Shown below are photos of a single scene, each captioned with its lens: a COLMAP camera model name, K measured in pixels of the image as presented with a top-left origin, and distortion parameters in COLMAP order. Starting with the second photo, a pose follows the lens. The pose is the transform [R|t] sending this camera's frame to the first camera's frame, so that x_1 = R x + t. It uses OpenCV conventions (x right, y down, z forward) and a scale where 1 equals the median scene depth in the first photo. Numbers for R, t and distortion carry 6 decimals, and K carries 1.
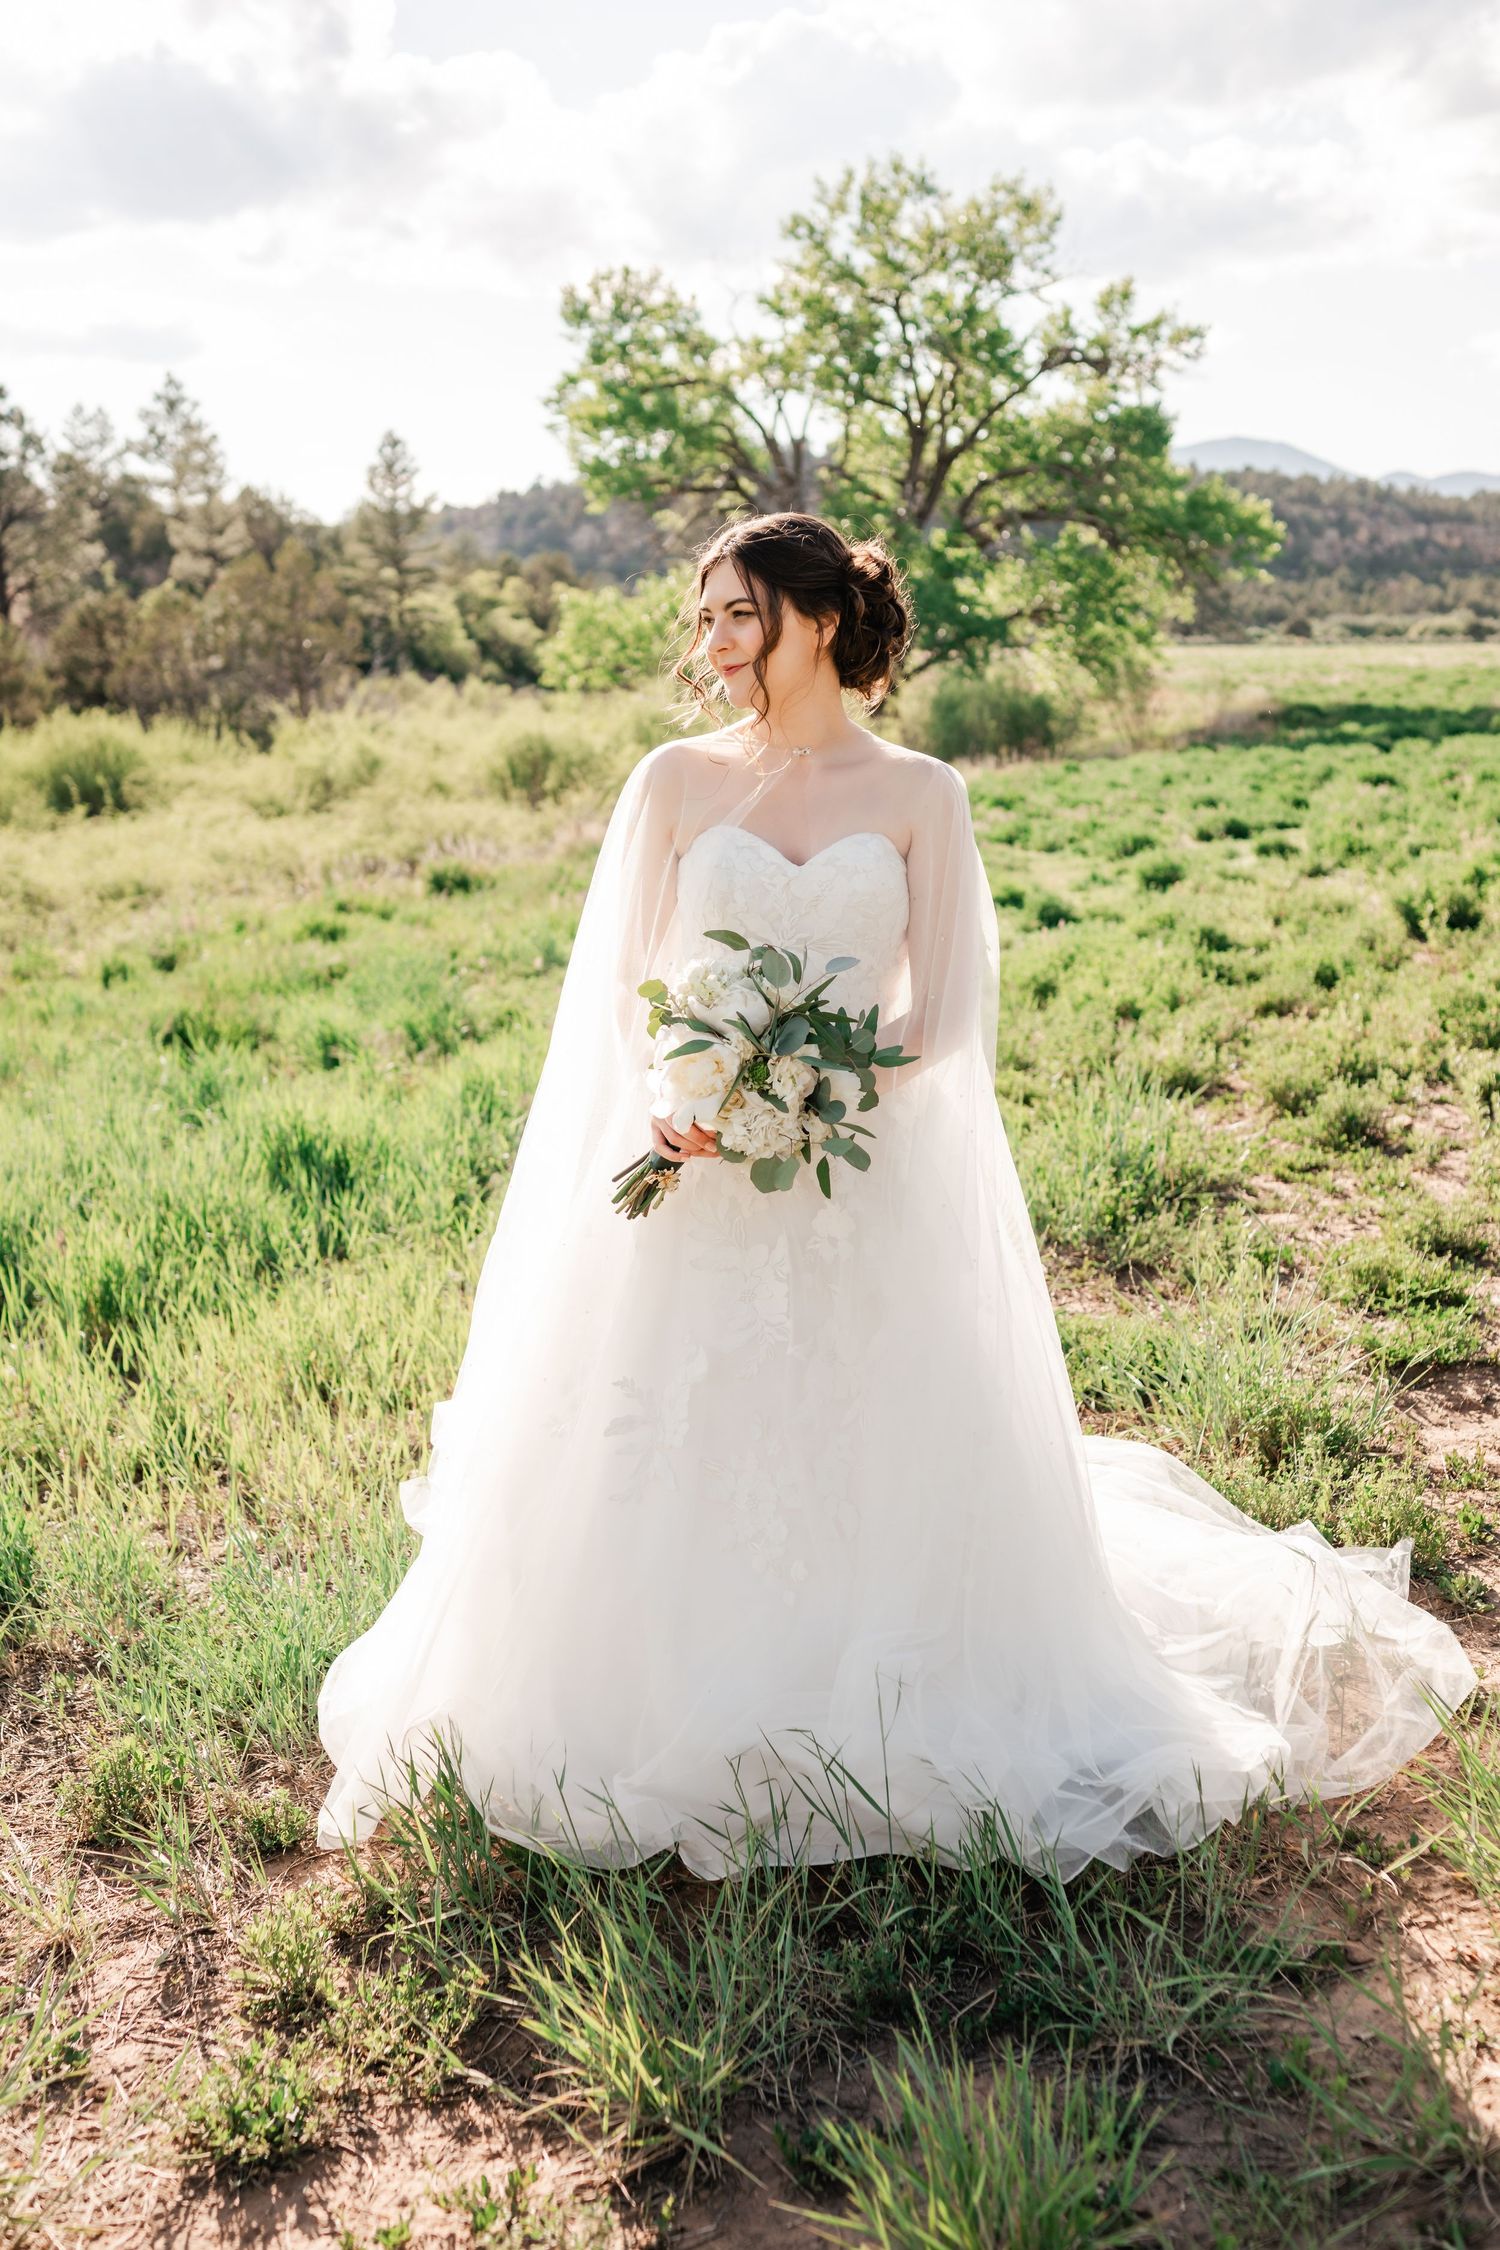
lens RADIAL K [[2174.7, 0, 743.9], [0, 2174.7, 1114.0], [0, 0, 1]] dist [0.001603, 0.000000]
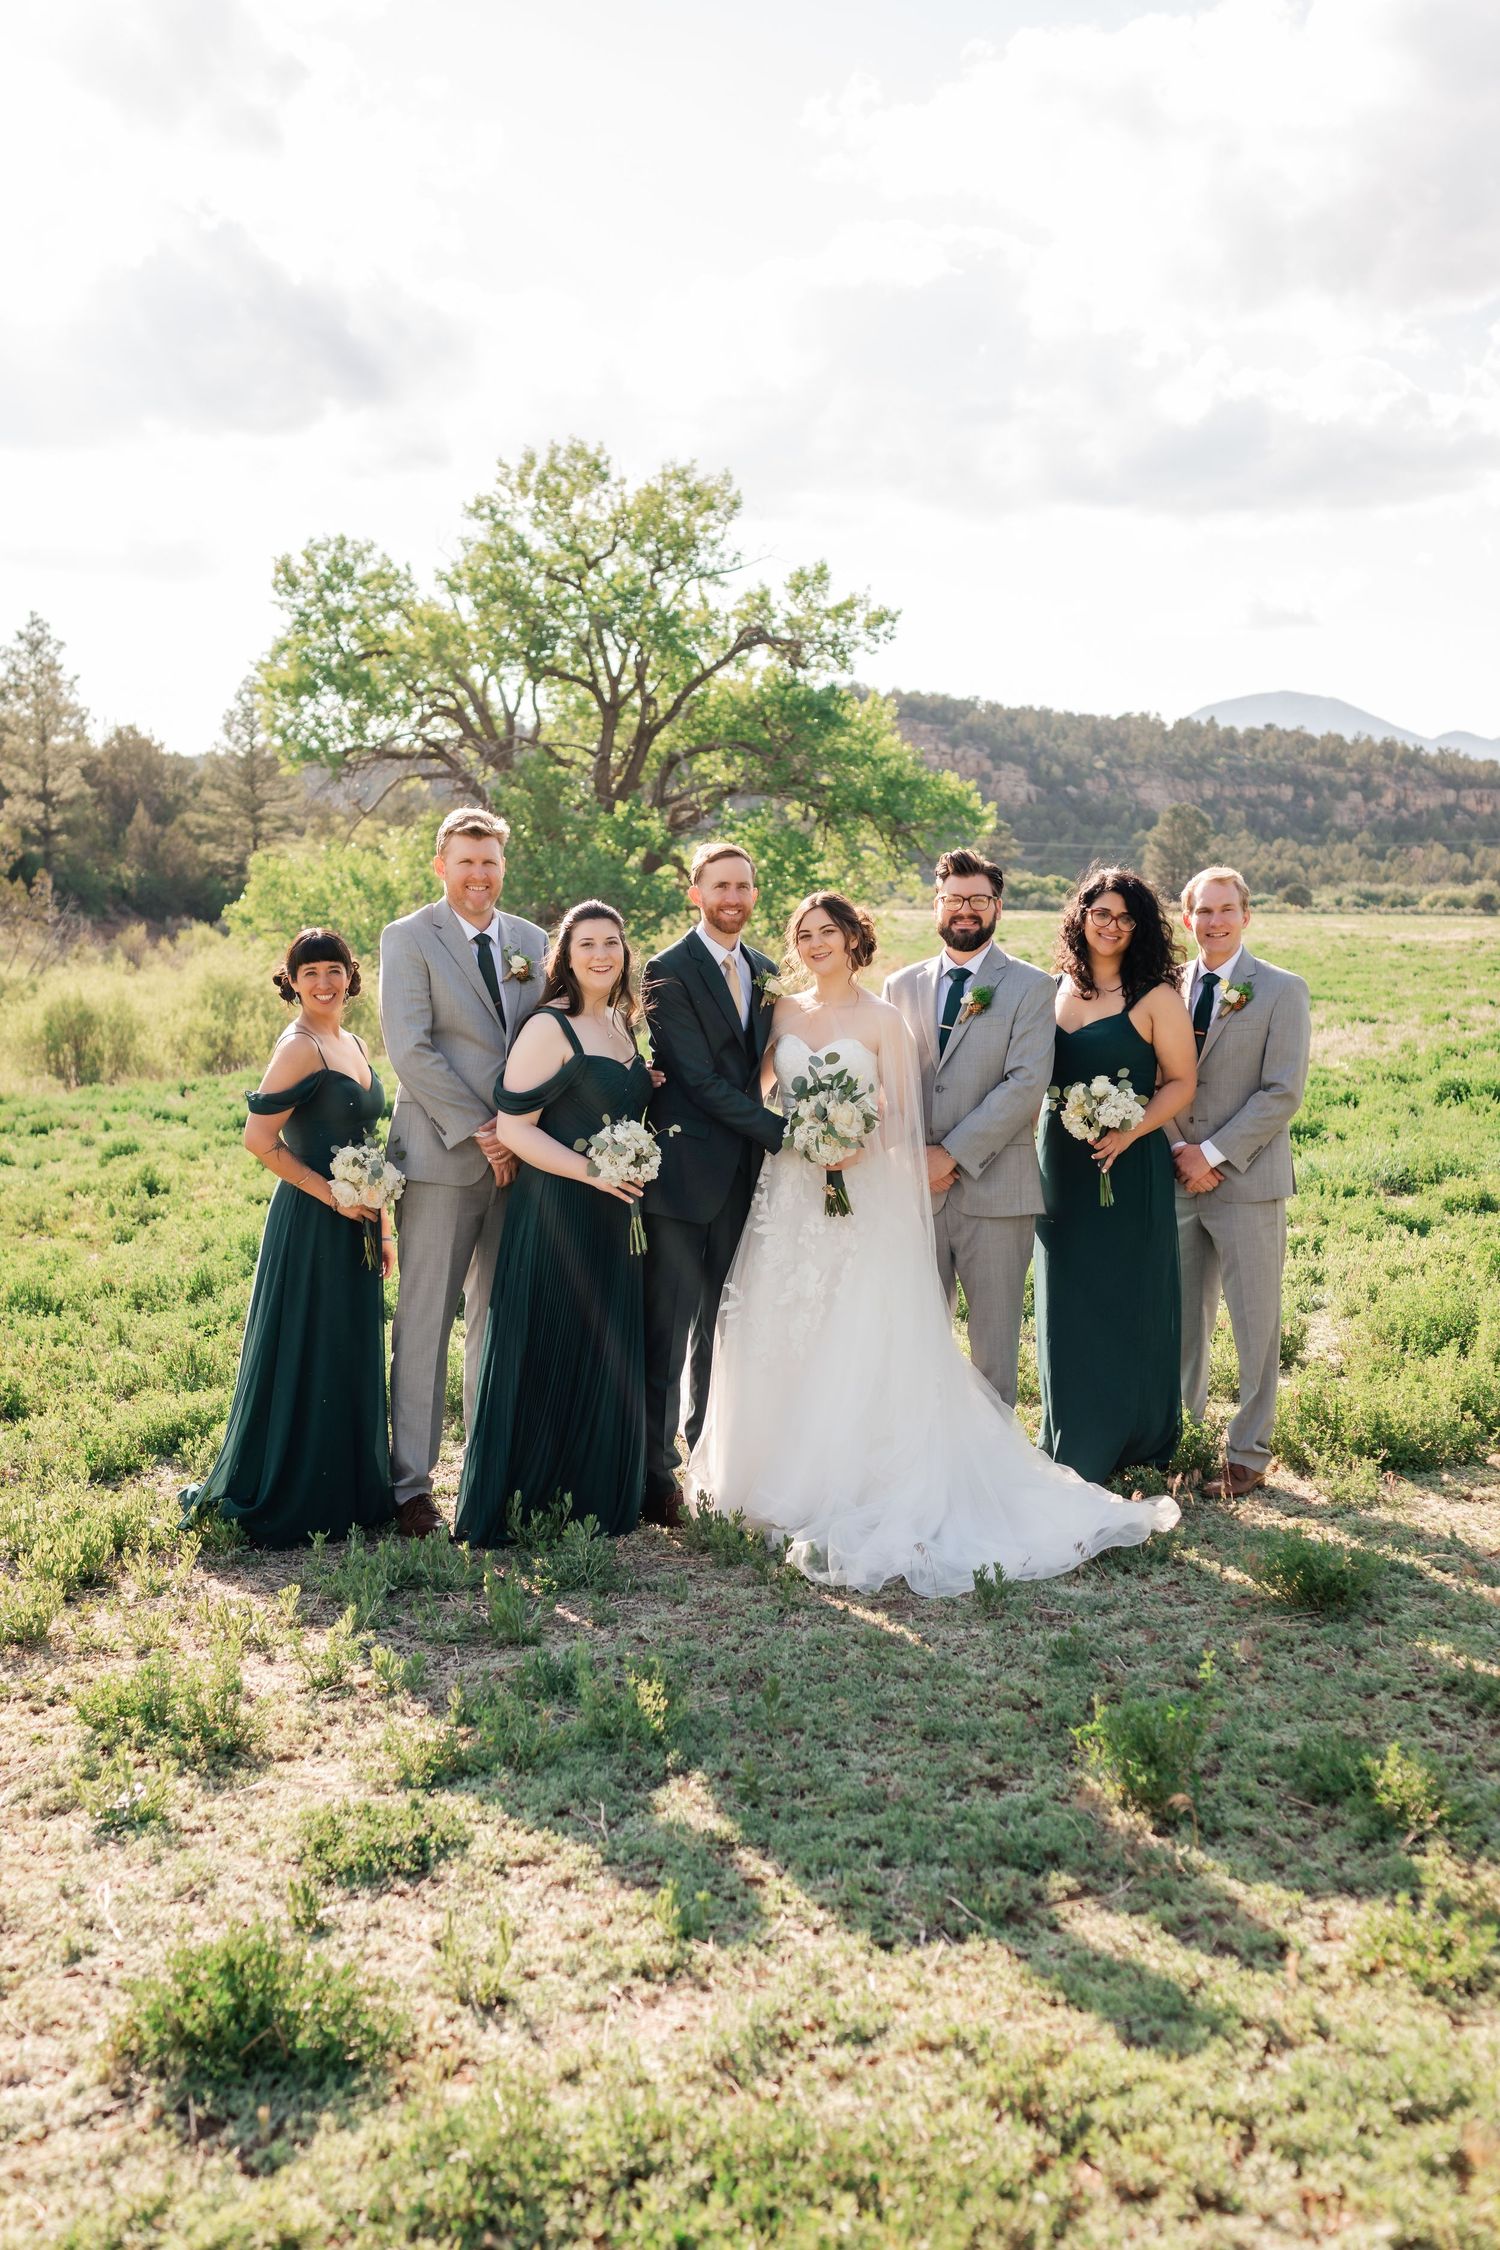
lens RADIAL K [[2381.8, 0, 759.5], [0, 2381.8, 1148.6], [0, 0, 1]] dist [0.018183, 0.000000]
pose [[0.999627, 0.025236, -0.010474, 0.175706], [-0.026205, 0.994023, -0.105977, 0.003183], [0.007737, 0.106212, 0.994313, -0.071459]]
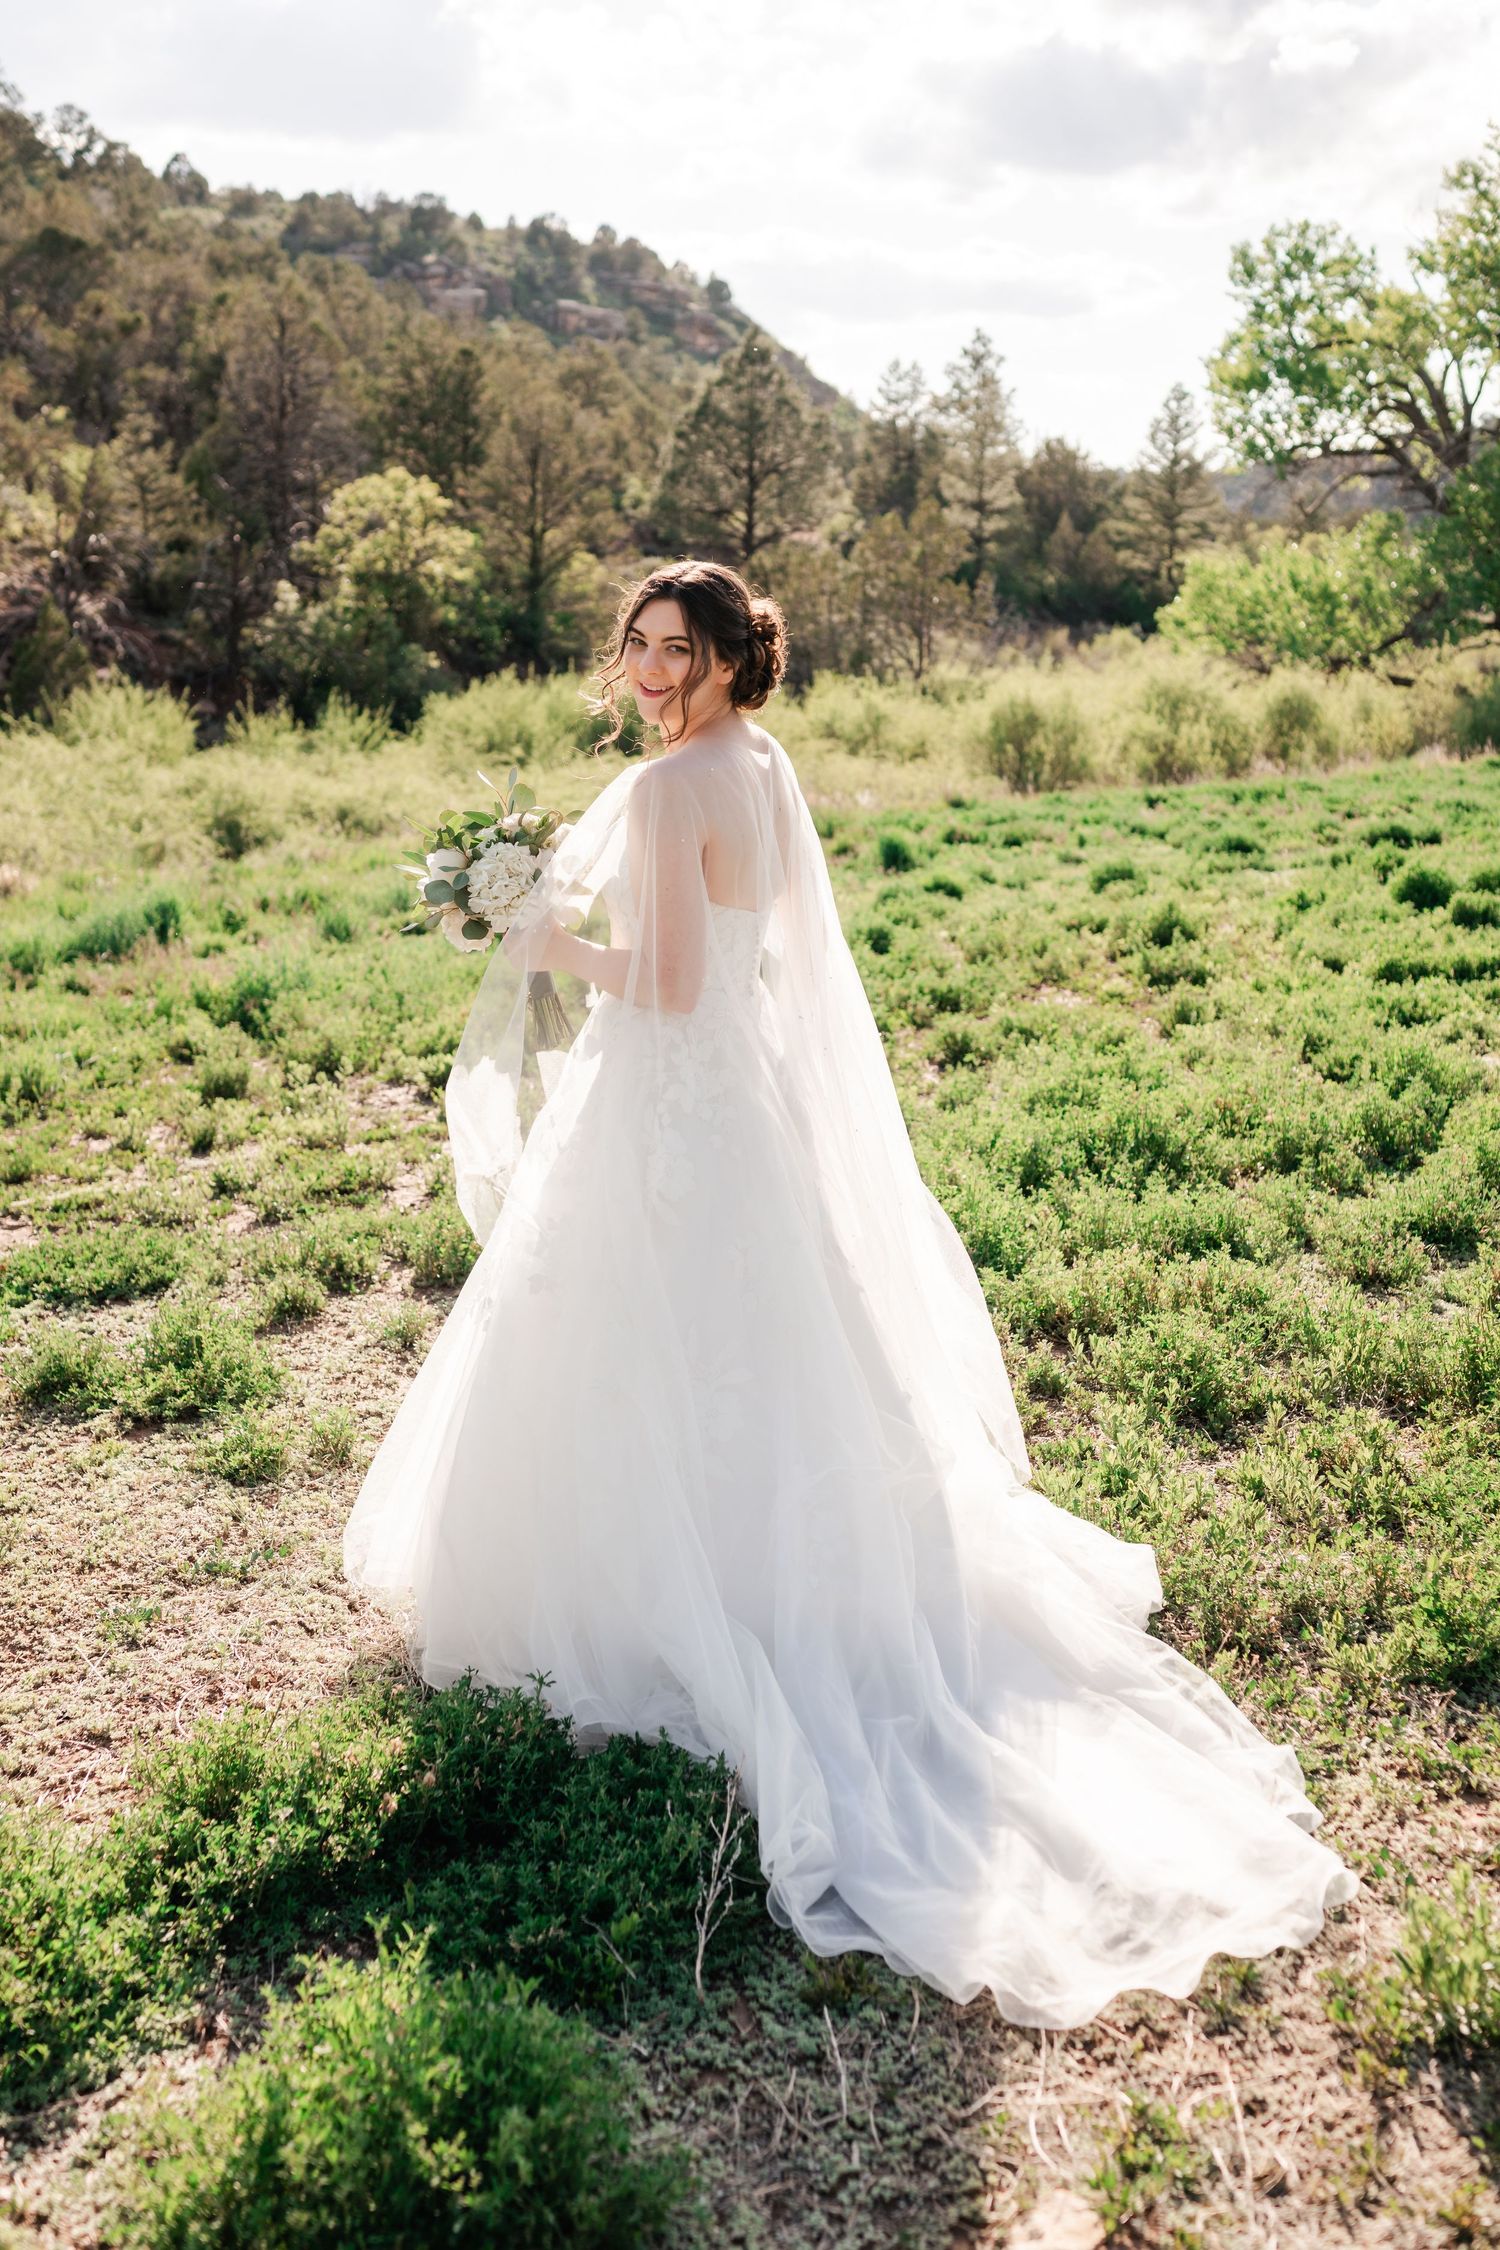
lens RADIAL K [[2174.7, 0, 734.5], [0, 2174.7, 1124.3], [0, 0, 1]] dist [0.001603, 0.000000]
pose [[0.919559, 0.119274, -0.374412, 0.138712], [-0.109049, 0.992854, 0.048464, -0.008350], [0.377517, -0.003736, 0.925995, 0.000015]]
